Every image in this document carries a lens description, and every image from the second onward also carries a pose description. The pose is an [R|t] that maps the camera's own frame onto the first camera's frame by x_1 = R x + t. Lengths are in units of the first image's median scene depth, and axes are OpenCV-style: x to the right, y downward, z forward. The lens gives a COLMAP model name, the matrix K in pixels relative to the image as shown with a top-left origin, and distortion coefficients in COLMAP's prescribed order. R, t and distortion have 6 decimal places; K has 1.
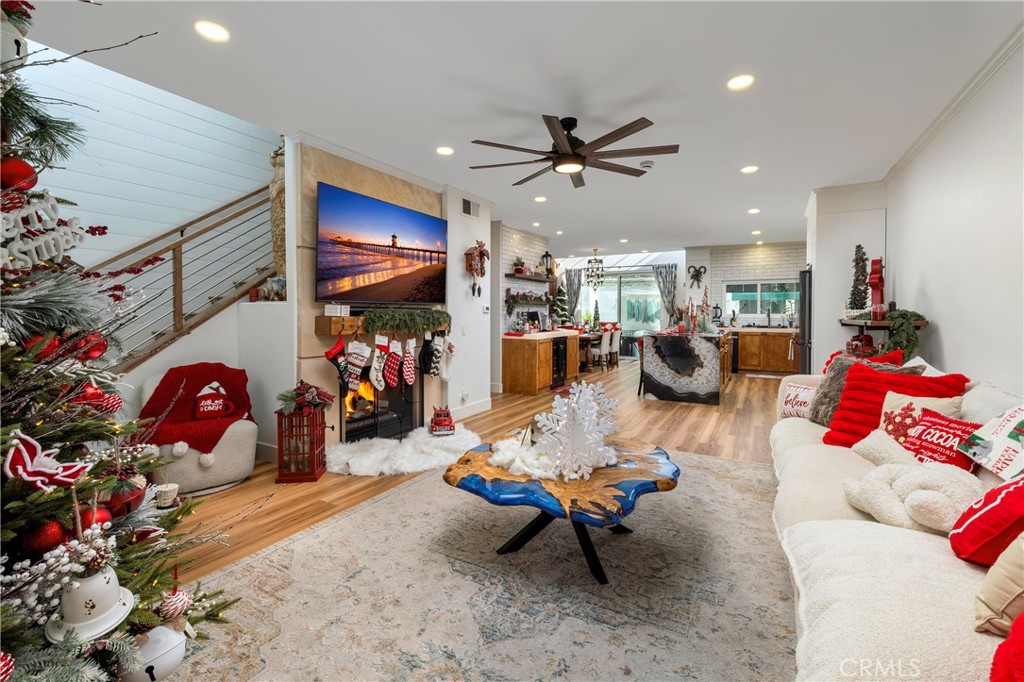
lens RADIAL K [[438.0, 0, 538.8], [0, 438.0, 331.6], [0, 0, 1]] dist [-0.000881, -0.000038]
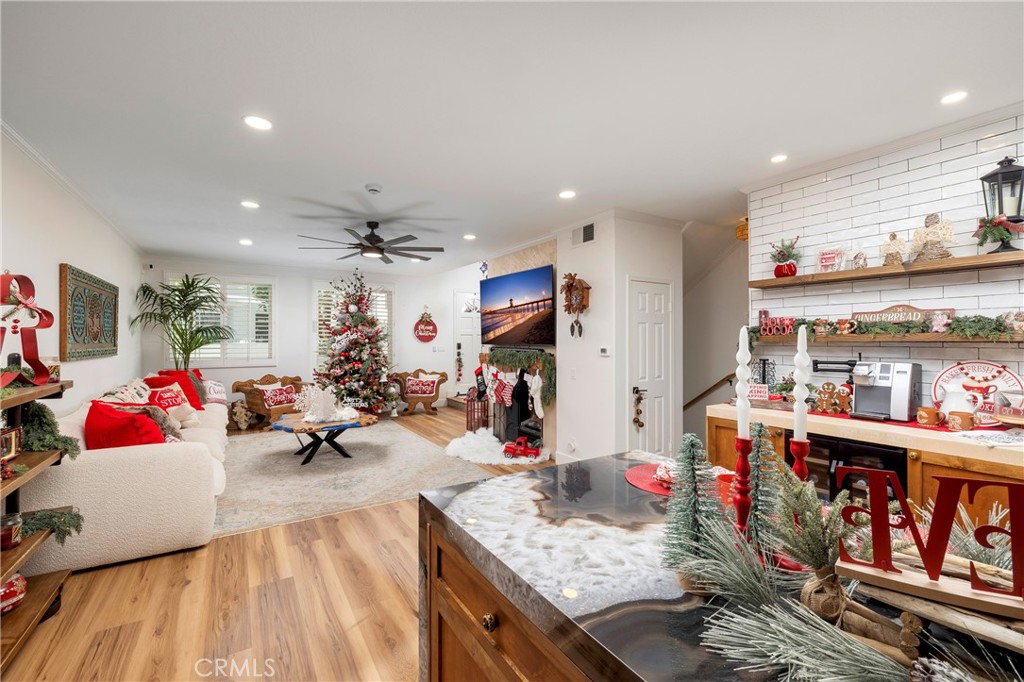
lens RADIAL K [[439.7, 0, 514.3], [0, 439.7, 337.5], [0, 0, 1]] dist [-0.000429, -0.000570]
pose [[-0.515958, -0.014551, -0.856490, 0.878943], [-0.043388, 0.999016, 0.009165, -0.106328], [0.855514, 0.041890, -0.516082, 1.748227]]
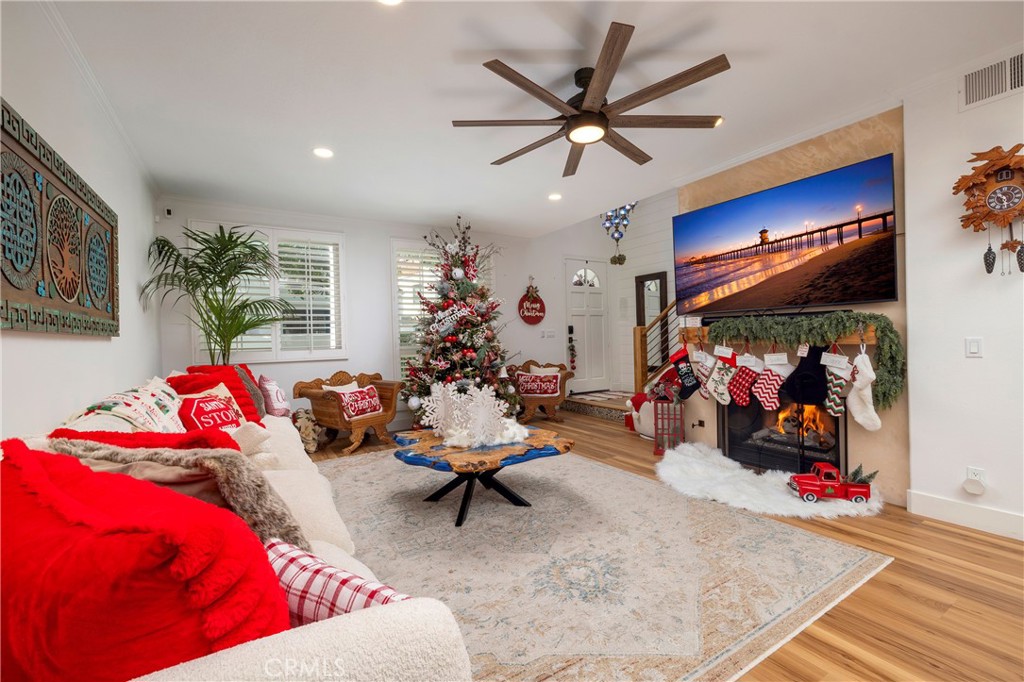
lens RADIAL K [[439.7, 0, 515.7], [0, 439.7, 342.0], [0, 0, 1]] dist [-0.000429, -0.000570]
pose [[-0.529121, 0.009783, -0.848490, 0.653023], [-0.016889, 0.999614, 0.022058, -0.014224], [0.848378, 0.026002, -0.528751, 1.054385]]
